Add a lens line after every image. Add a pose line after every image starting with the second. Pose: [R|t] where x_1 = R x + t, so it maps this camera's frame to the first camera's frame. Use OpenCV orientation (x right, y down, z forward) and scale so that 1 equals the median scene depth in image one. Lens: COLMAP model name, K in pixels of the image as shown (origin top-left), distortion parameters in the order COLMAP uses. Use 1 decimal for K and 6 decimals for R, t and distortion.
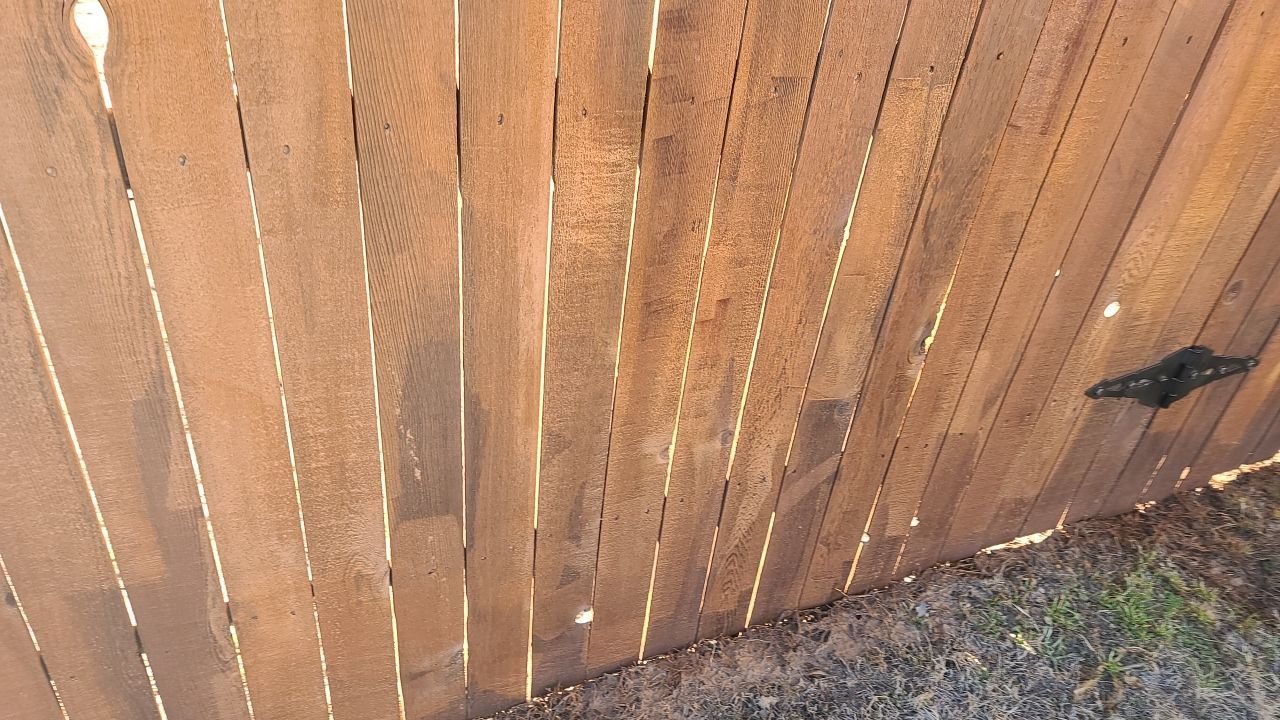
lens RADIAL K [[1030.8, 0, 640.0], [0, 1030.8, 360.0], [0, 0, 1]] dist [0.052912, 0.003733]
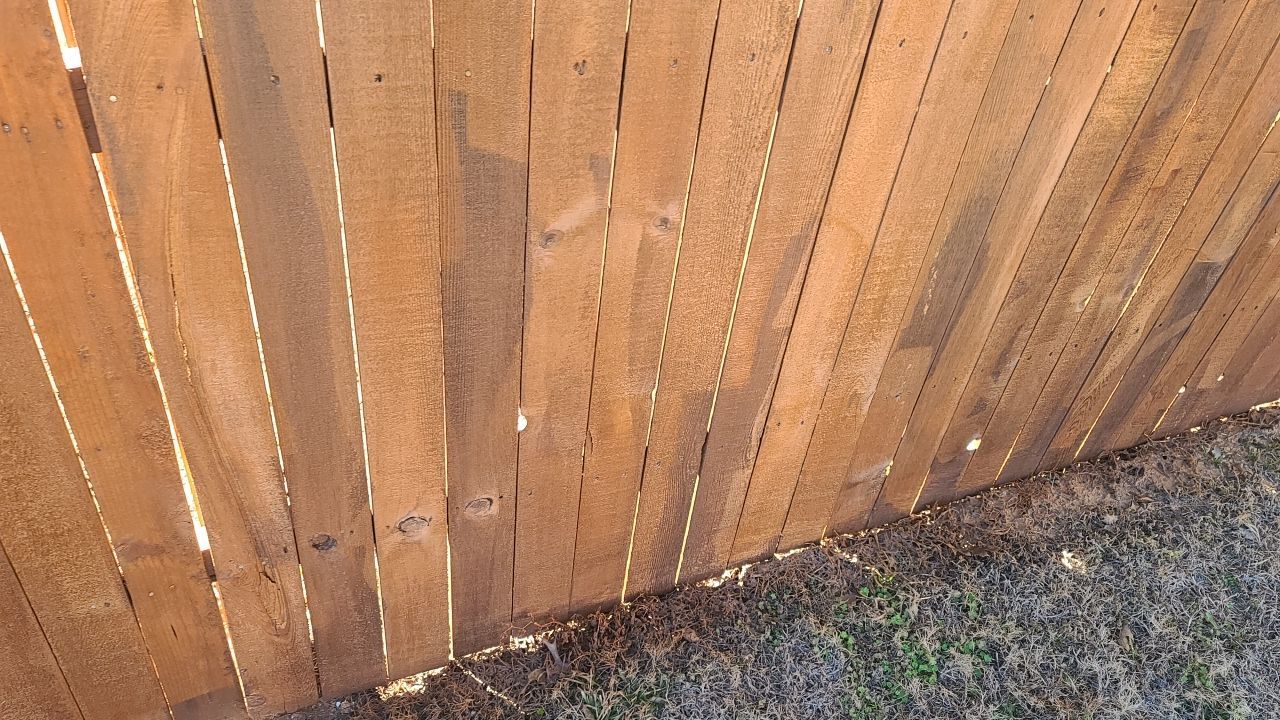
lens RADIAL K [[1030.8, 0, 640.0], [0, 1030.8, 360.0], [0, 0, 1]] dist [0.052912, 0.003733]
pose [[0.999835, 0.011820, 0.013812, -0.437883], [-0.012772, 0.997393, 0.071022, 0.066105], [-0.012937, -0.071187, 0.997379, -0.183342]]
